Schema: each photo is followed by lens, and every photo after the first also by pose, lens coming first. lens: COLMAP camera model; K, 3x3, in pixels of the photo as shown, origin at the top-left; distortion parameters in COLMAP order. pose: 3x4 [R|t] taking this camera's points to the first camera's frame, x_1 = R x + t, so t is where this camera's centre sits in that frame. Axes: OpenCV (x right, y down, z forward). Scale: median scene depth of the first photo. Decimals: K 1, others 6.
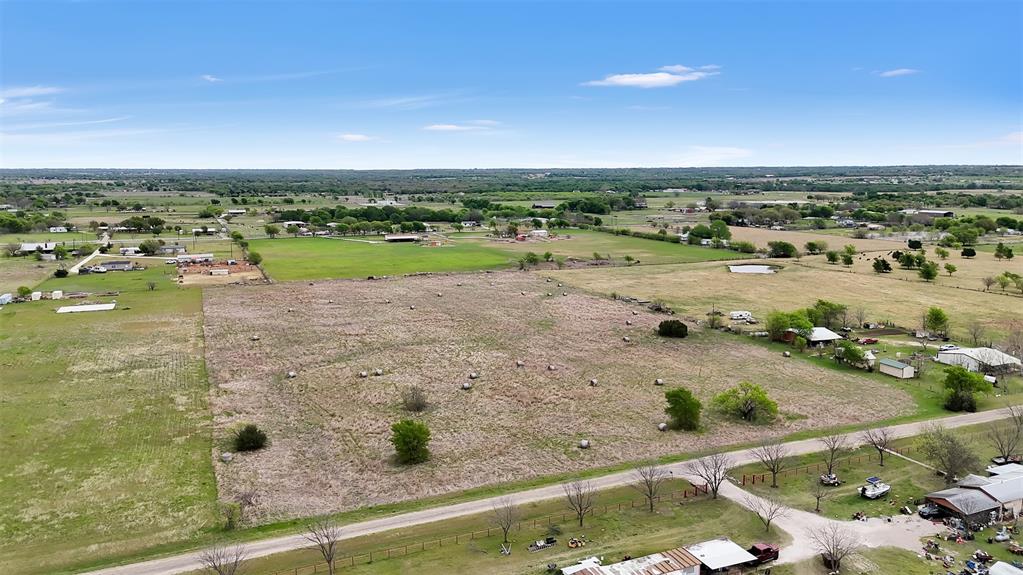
lens RADIAL K [[747.3, 0, 513.6], [0, 747.3, 291.2], [0, 0, 1]] dist [0.090259, -0.092893]
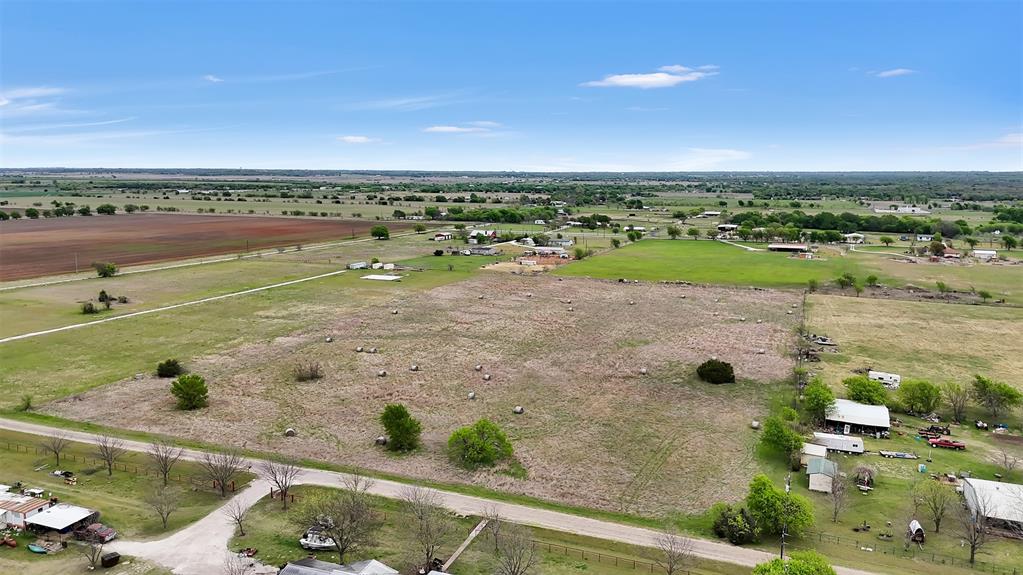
lens RADIAL K [[747.3, 0, 513.6], [0, 747.3, 291.2], [0, 0, 1]] dist [0.090259, -0.092893]
pose [[0.714530, 0.115423, -0.690018, 0.562673], [-0.117608, 0.992078, 0.044164, -0.042944], [0.689649, 0.049595, 0.722443, 0.236114]]
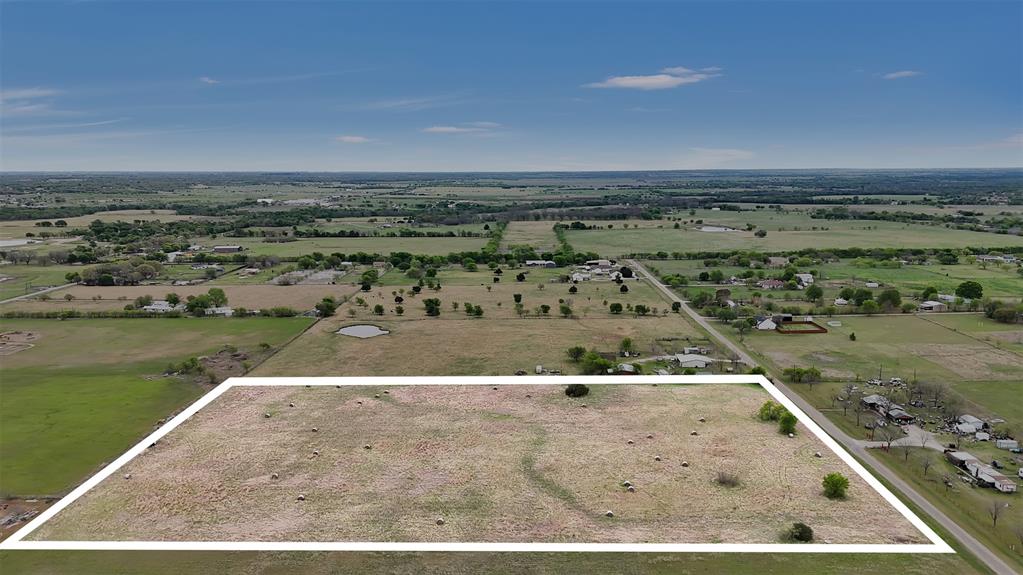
lens RADIAL K [[747.3, 0, 513.6], [0, 747.3, 291.2], [0, 0, 1]] dist [0.090259, -0.092893]
pose [[0.407369, -0.148413, 0.901124, -0.981508], [0.153475, 0.983800, 0.092648, -0.256653], [-0.900276, 0.100558, 0.423547, 0.463781]]
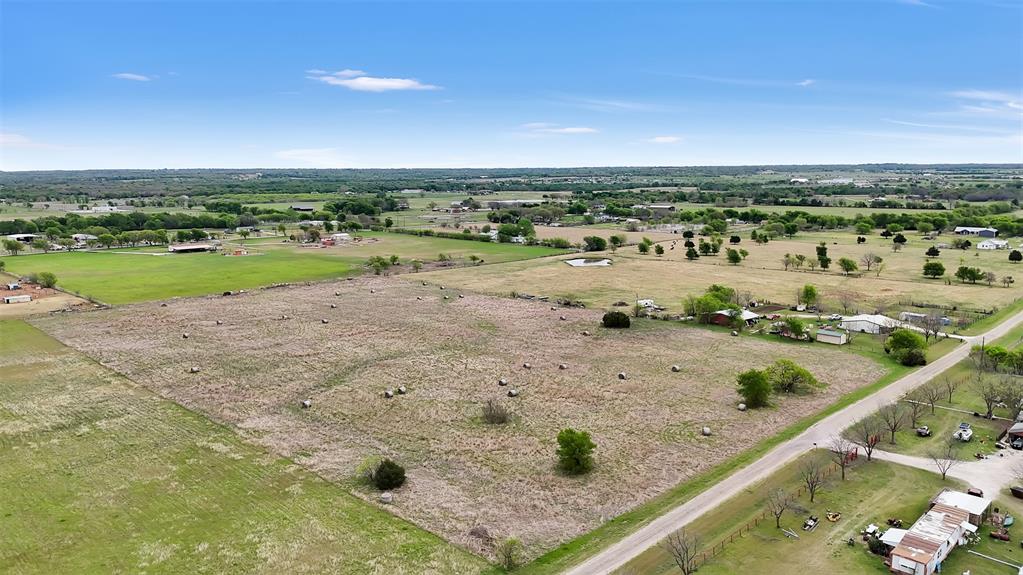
lens RADIAL K [[747.3, 0, 513.6], [0, 747.3, 291.2], [0, 0, 1]] dist [0.090259, -0.092893]
pose [[0.926966, -0.065255, 0.369427, -0.287574], [0.065725, 0.997773, 0.011328, -0.011411], [-0.369344, 0.013780, 0.929191, 0.064713]]
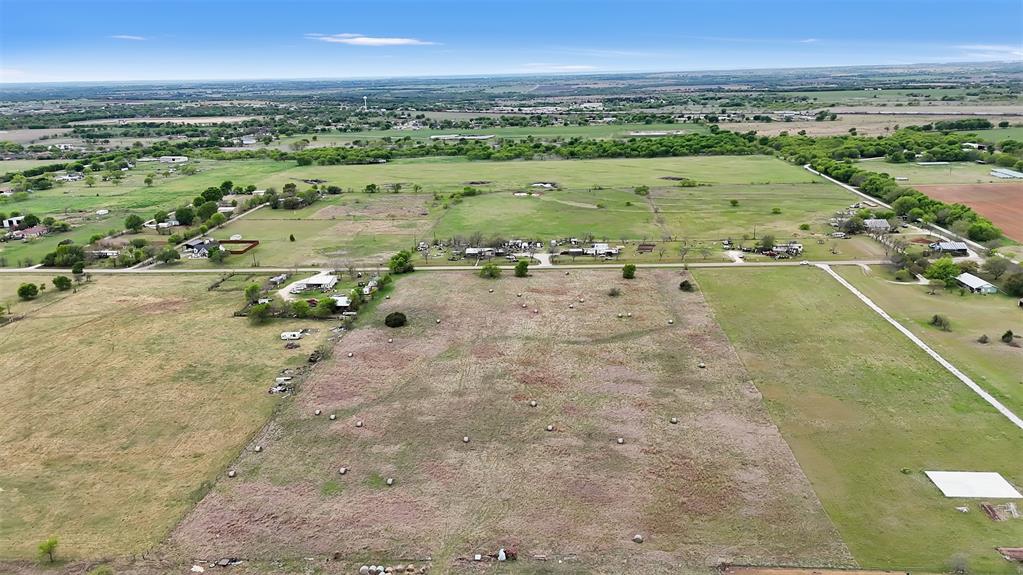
lens RADIAL K [[747.3, 0, 513.6], [0, 747.3, 291.2], [0, 0, 1]] dist [0.090259, -0.092893]
pose [[-0.889375, -0.107216, 0.444429, -0.526867], [0.097493, 0.905273, 0.413491, -0.492129], [-0.446663, 0.411078, -0.794674, 1.806863]]
